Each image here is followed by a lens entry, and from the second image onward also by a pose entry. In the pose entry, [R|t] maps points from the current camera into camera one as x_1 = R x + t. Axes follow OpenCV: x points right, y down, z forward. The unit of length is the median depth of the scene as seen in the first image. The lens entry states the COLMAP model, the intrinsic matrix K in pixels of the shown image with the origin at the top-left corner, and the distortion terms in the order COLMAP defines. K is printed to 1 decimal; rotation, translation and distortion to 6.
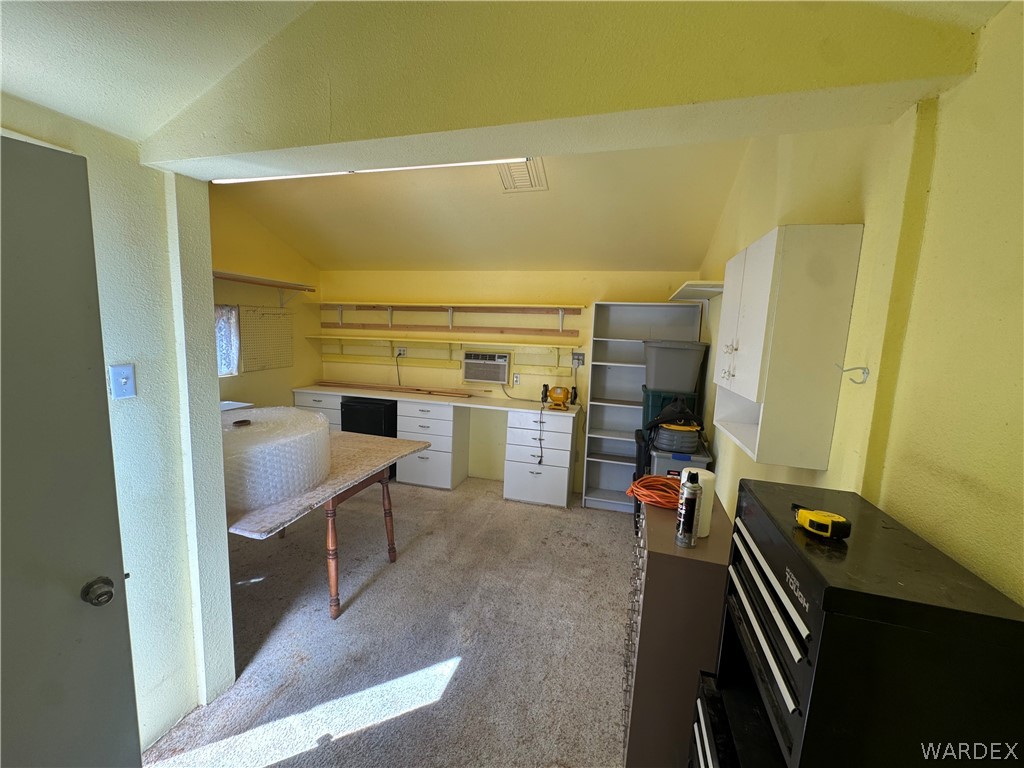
lens RADIAL K [[408.0, 0, 510.9], [0, 408.0, 385.9], [0, 0, 1]] dist [-0.000802, -0.000492]
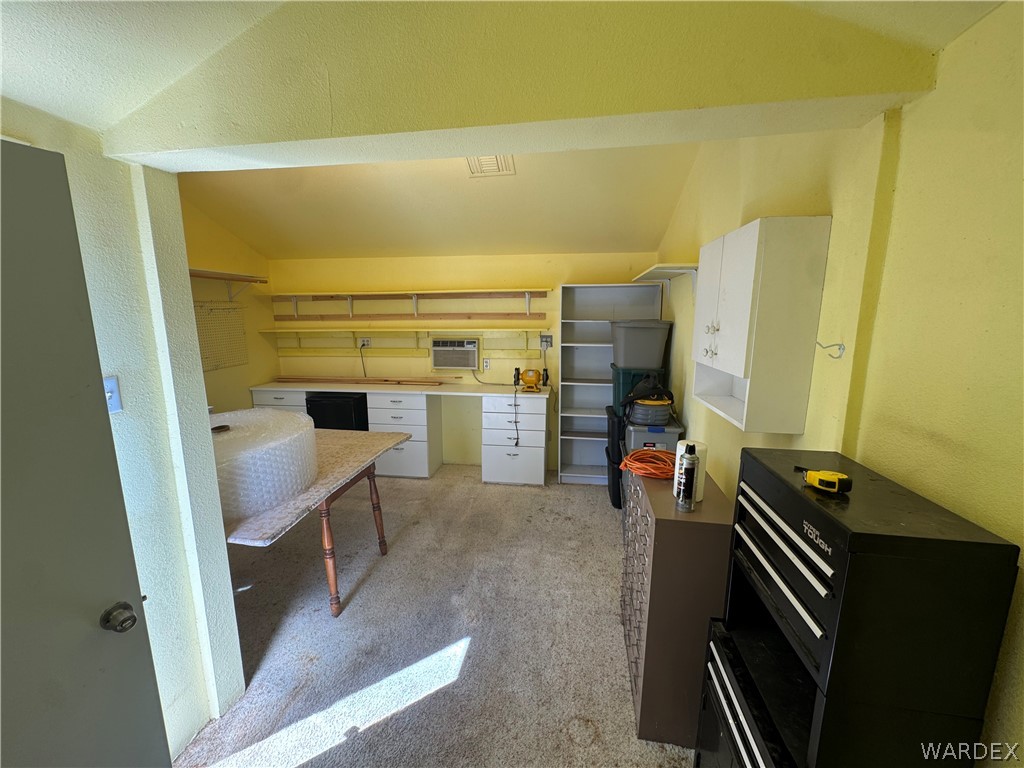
lens RADIAL K [[408.0, 0, 511.9], [0, 408.0, 385.6], [0, 0, 1]] dist [-0.000802, -0.000492]
pose [[0.991299, -0.061675, 0.116283, -0.122077], [0.056459, 0.997268, 0.047630, -0.021862], [-0.118903, -0.040651, 0.992073, -0.024681]]
